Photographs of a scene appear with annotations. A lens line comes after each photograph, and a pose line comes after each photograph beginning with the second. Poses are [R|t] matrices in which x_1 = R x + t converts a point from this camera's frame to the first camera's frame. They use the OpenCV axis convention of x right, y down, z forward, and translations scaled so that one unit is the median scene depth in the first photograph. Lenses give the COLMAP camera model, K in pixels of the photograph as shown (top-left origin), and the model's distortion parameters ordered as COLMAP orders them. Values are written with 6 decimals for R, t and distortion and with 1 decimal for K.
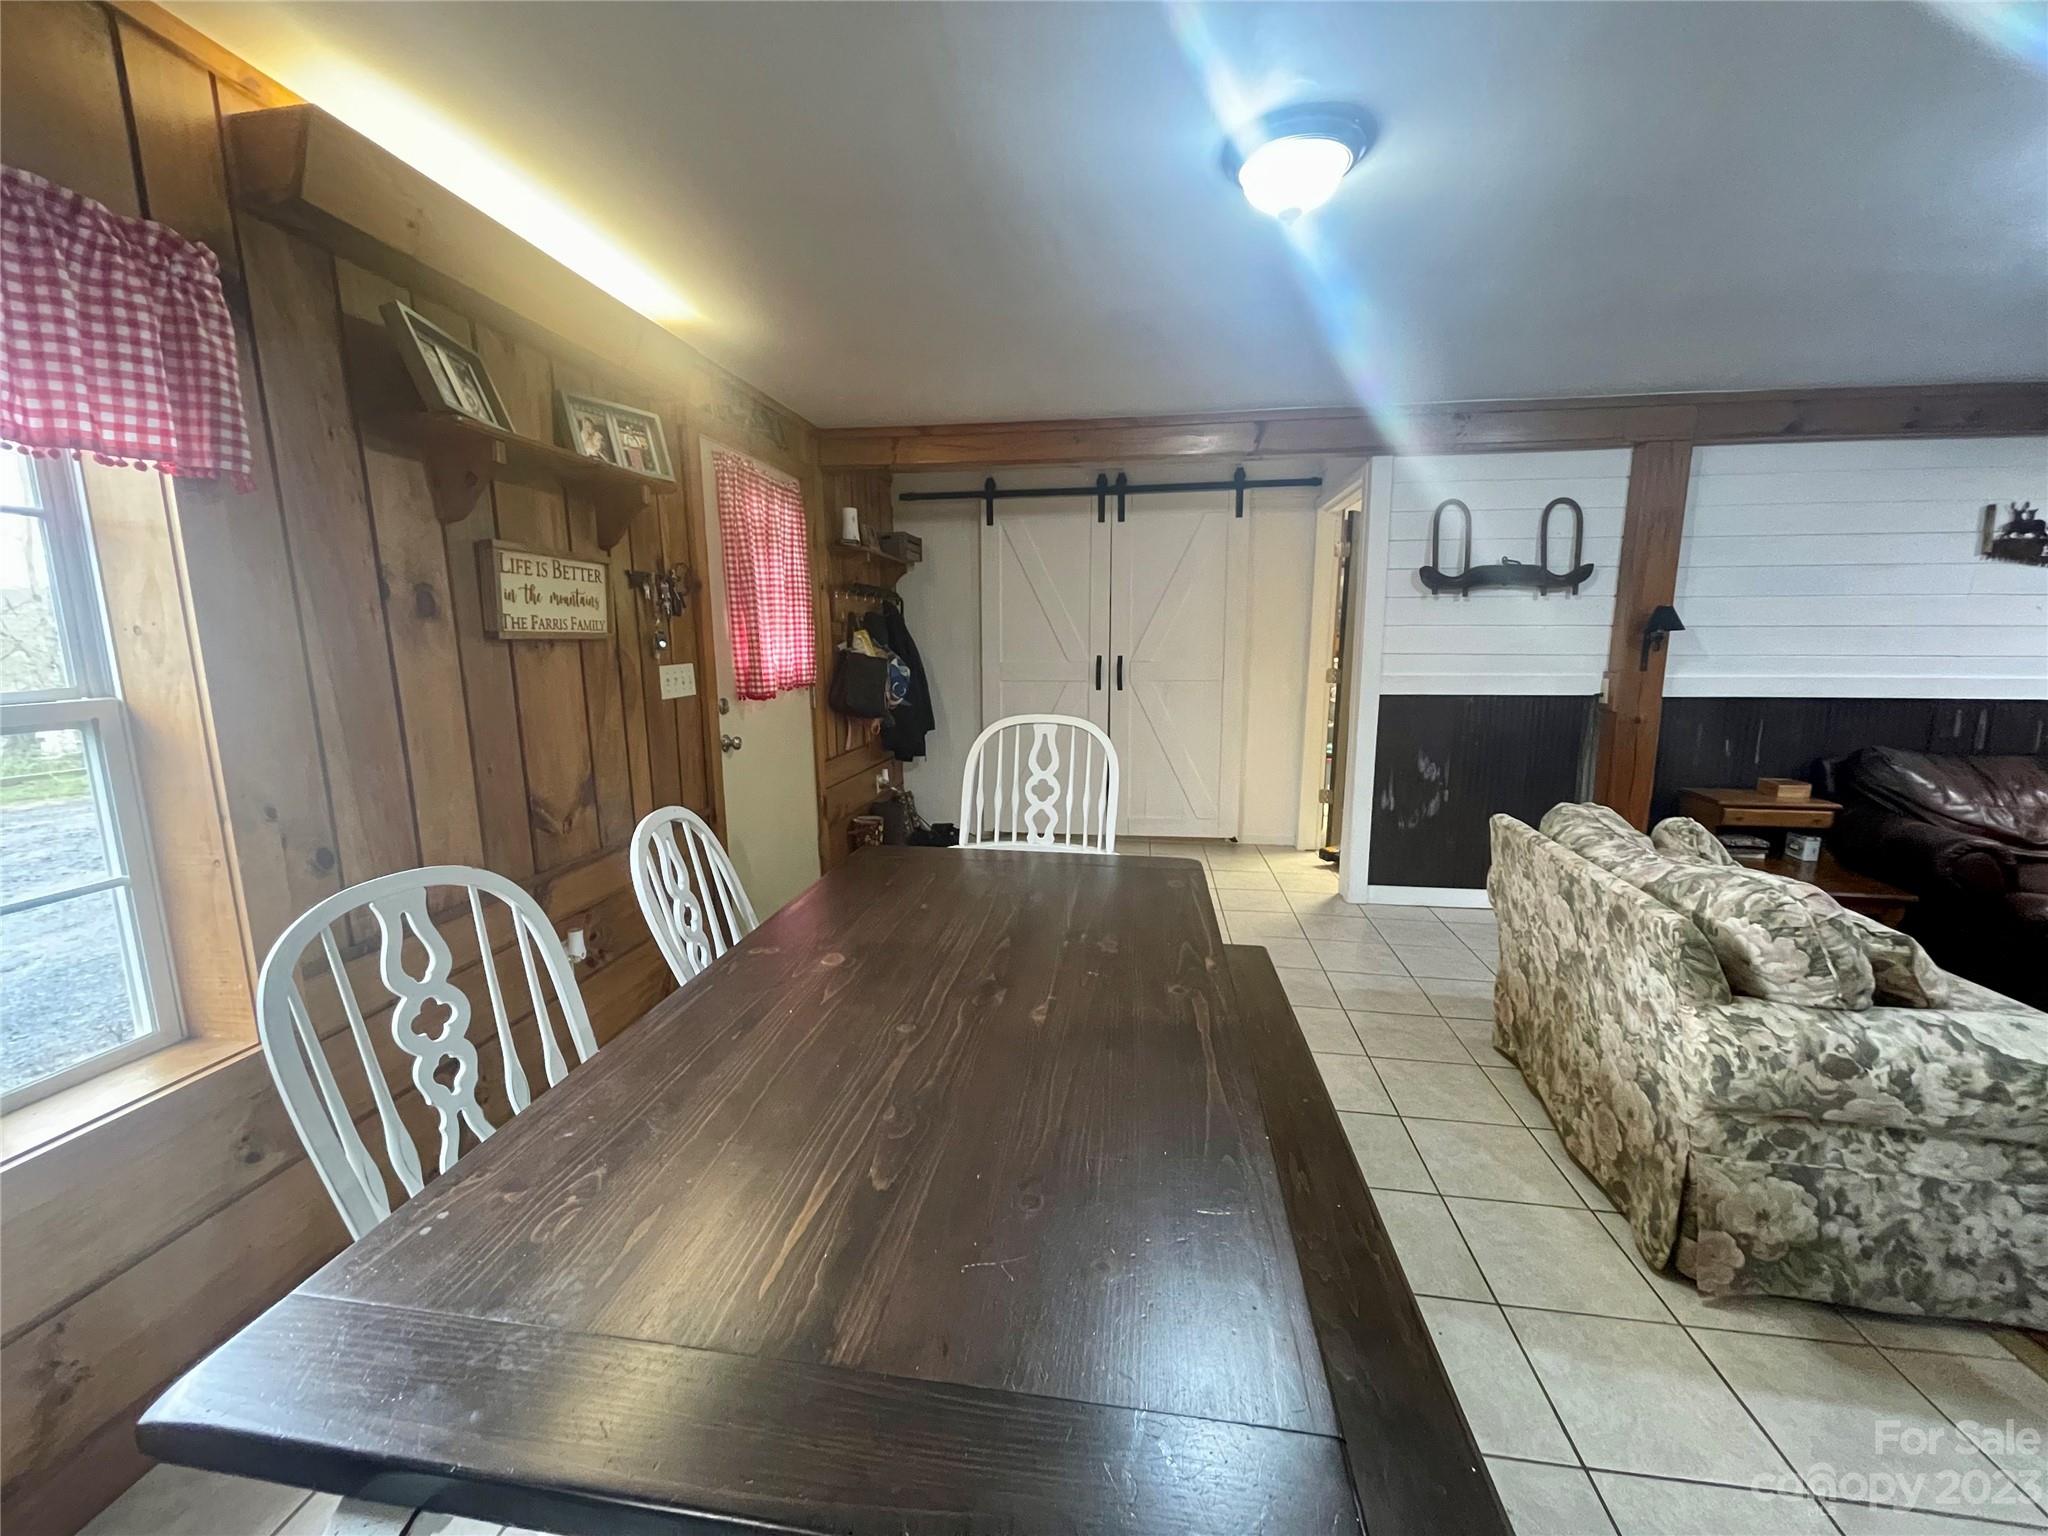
lens RADIAL K [[821.2, 0, 1012.3], [0, 821.2, 776.3], [0, 0, 1]] dist [-0.003661, -0.000530]
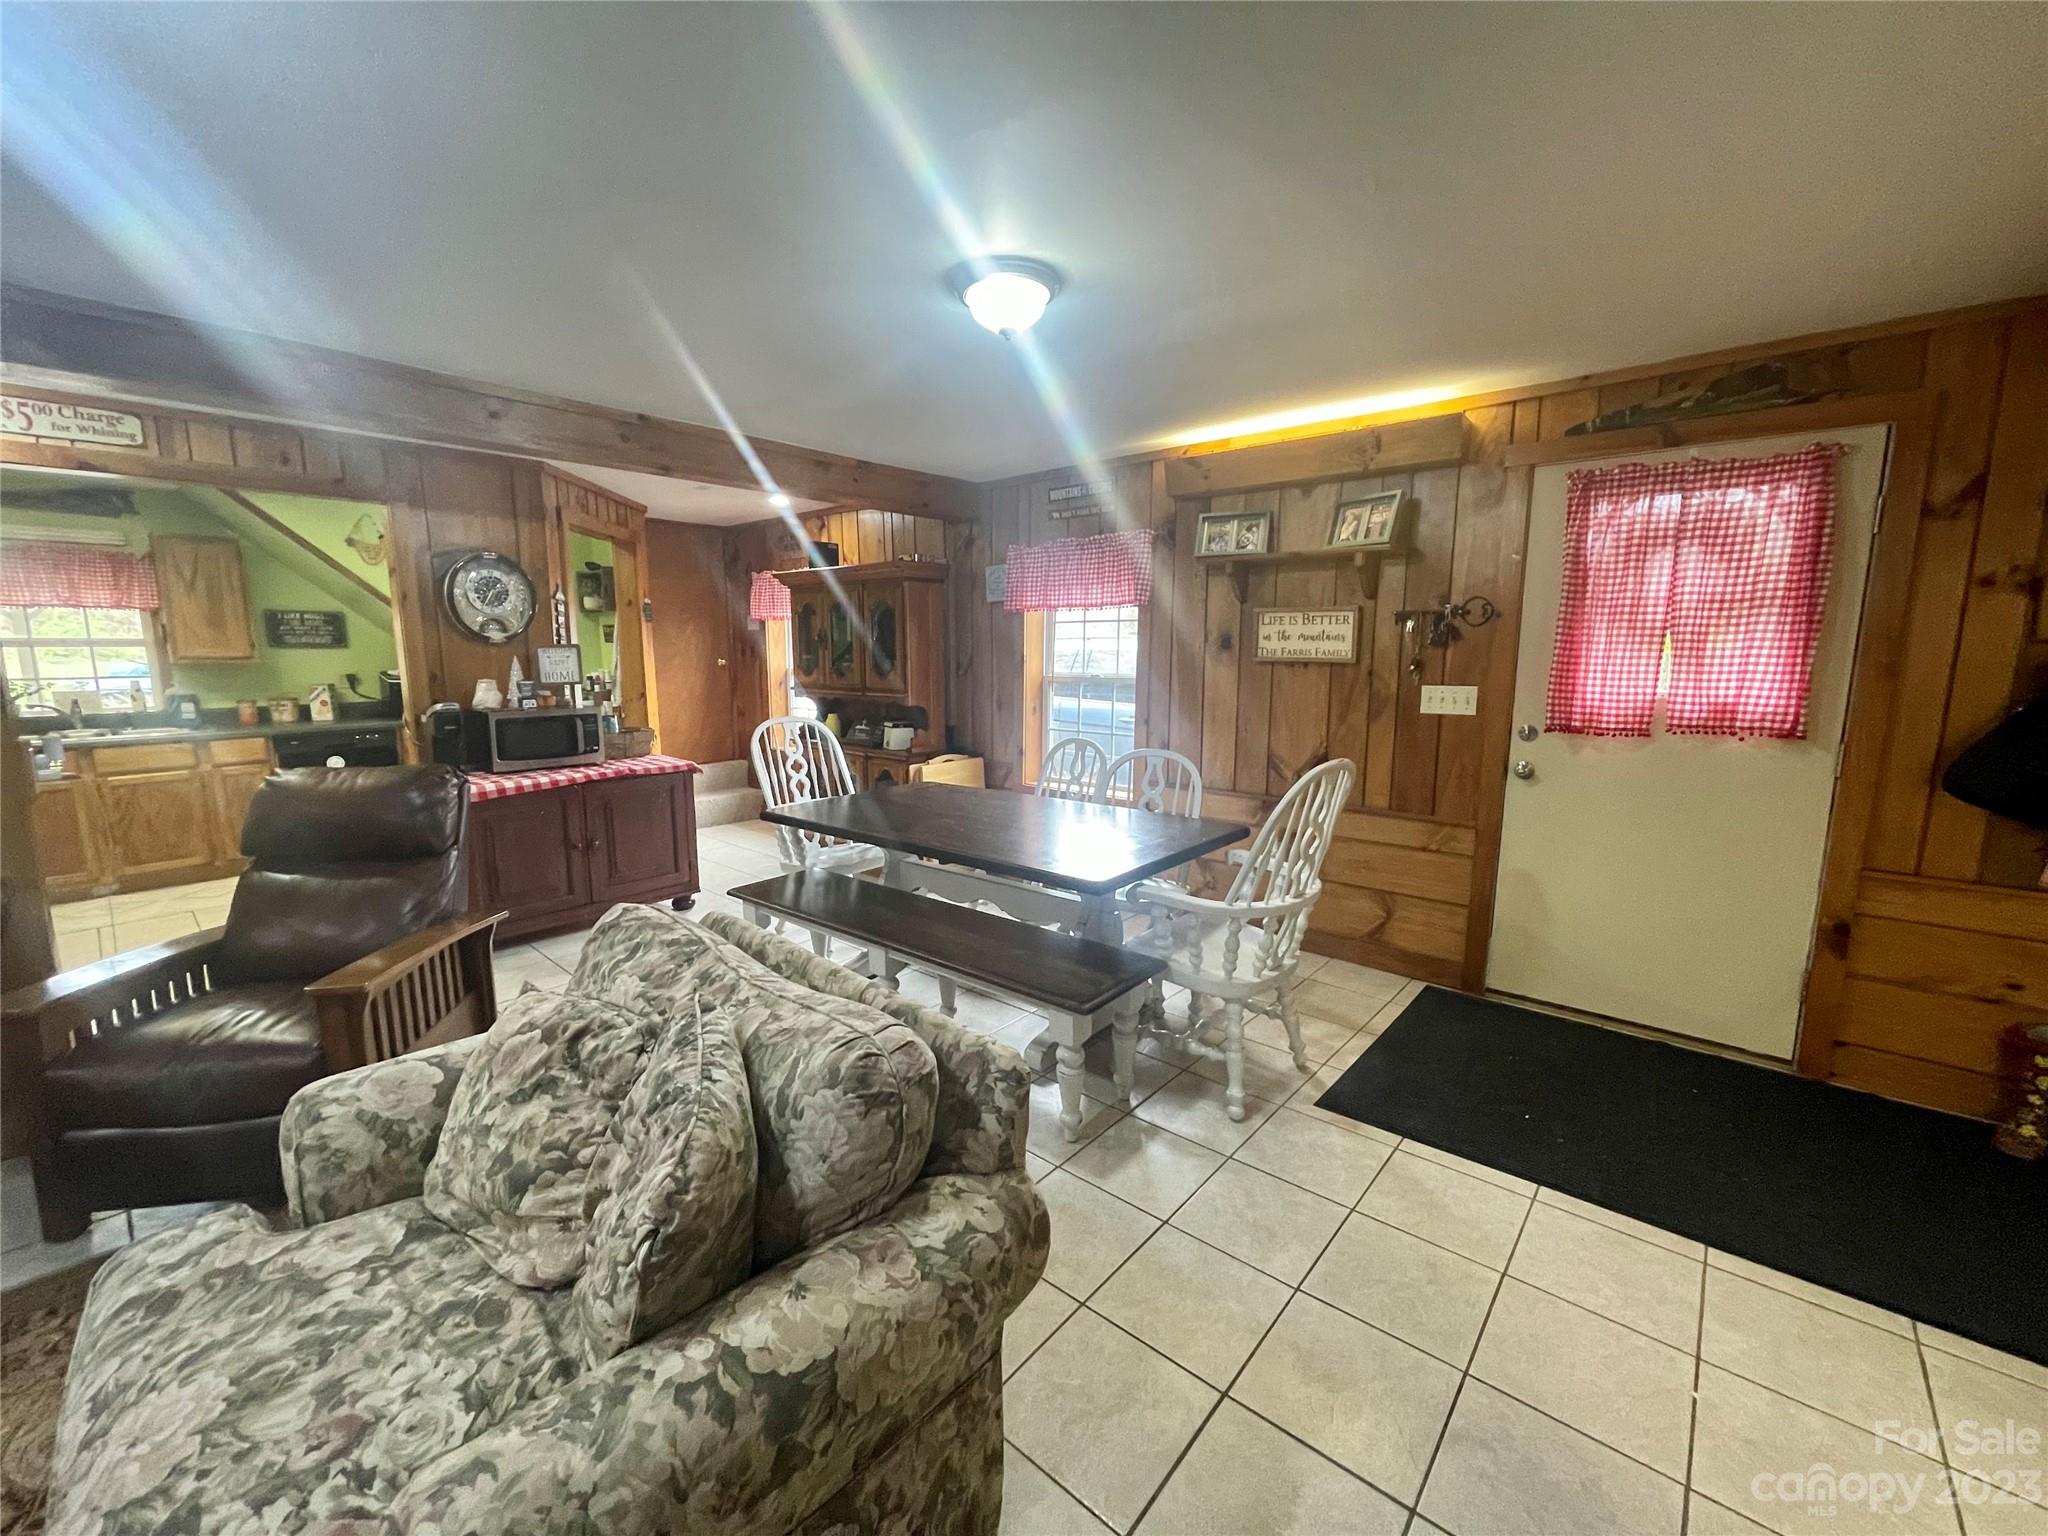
lens RADIAL K [[821.2, 0, 1018.1], [0, 821.2, 775.9], [0, 0, 1]] dist [-0.003661, -0.000530]
pose [[-0.534155, 0.132104, -0.835001, 0.849062], [-0.142109, 0.959629, 0.242730, -0.198259], [0.833357, 0.248317, -0.493817, 1.039172]]
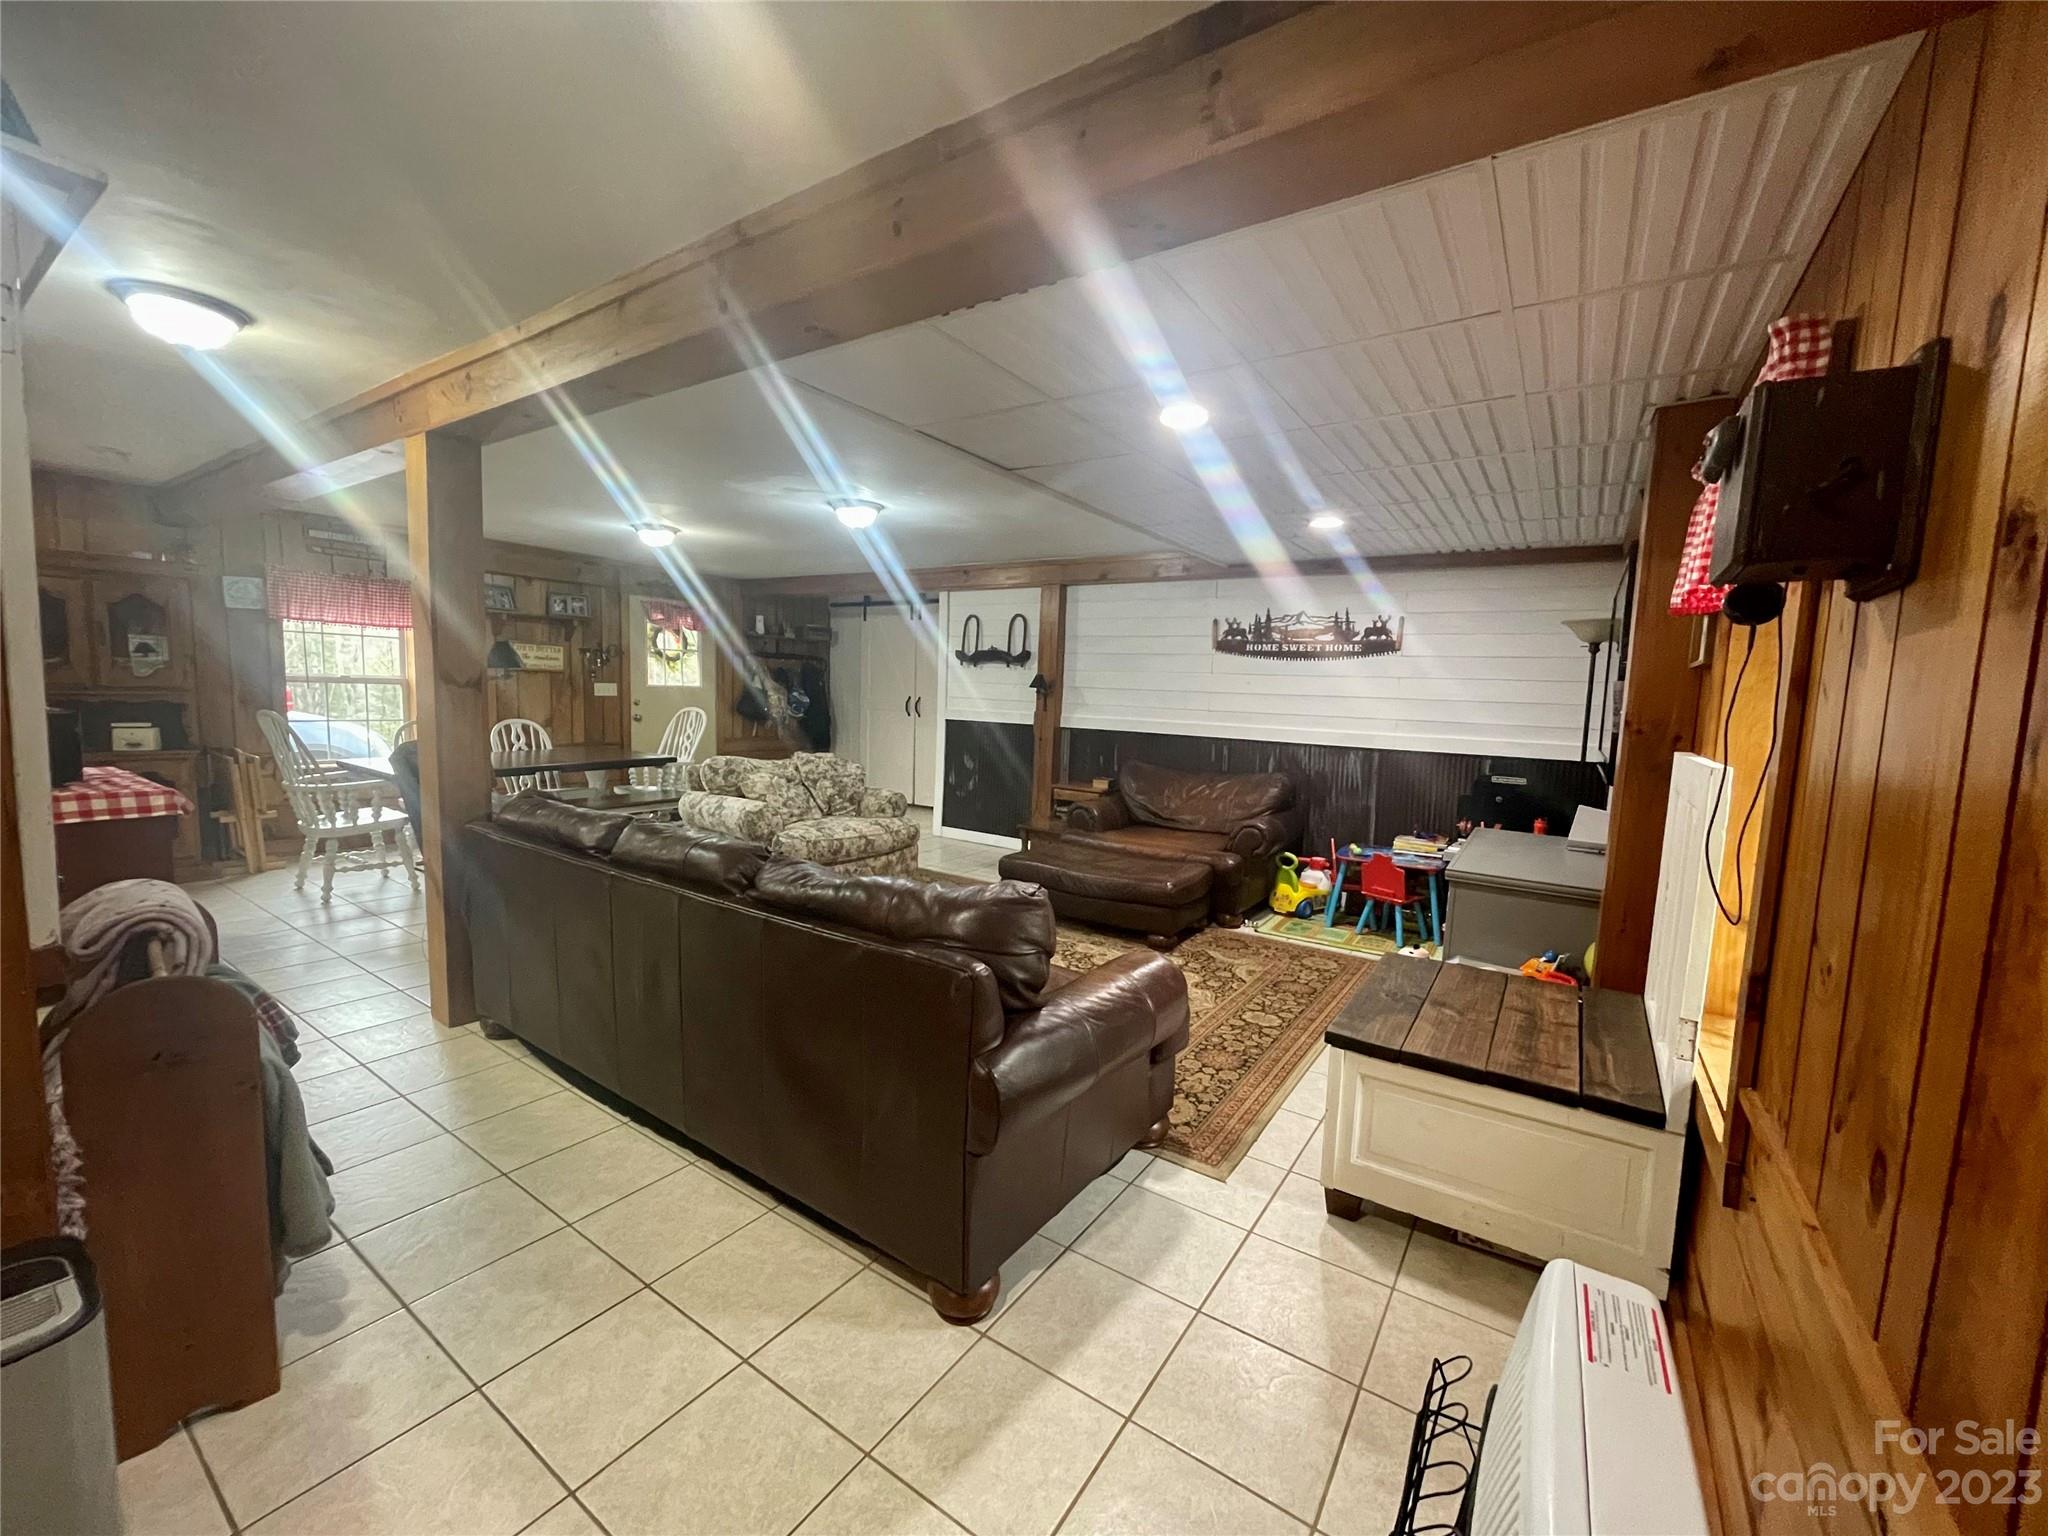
lens RADIAL K [[821.2, 0, 1020.9], [0, 821.2, 778.9], [0, 0, 1]] dist [-0.003661, -0.000530]
pose [[0.899712, 0.085326, -0.428062, 1.817764], [-0.114435, 0.992513, -0.042686, 0.118824], [0.421215, 0.087390, 0.902741, -0.731108]]
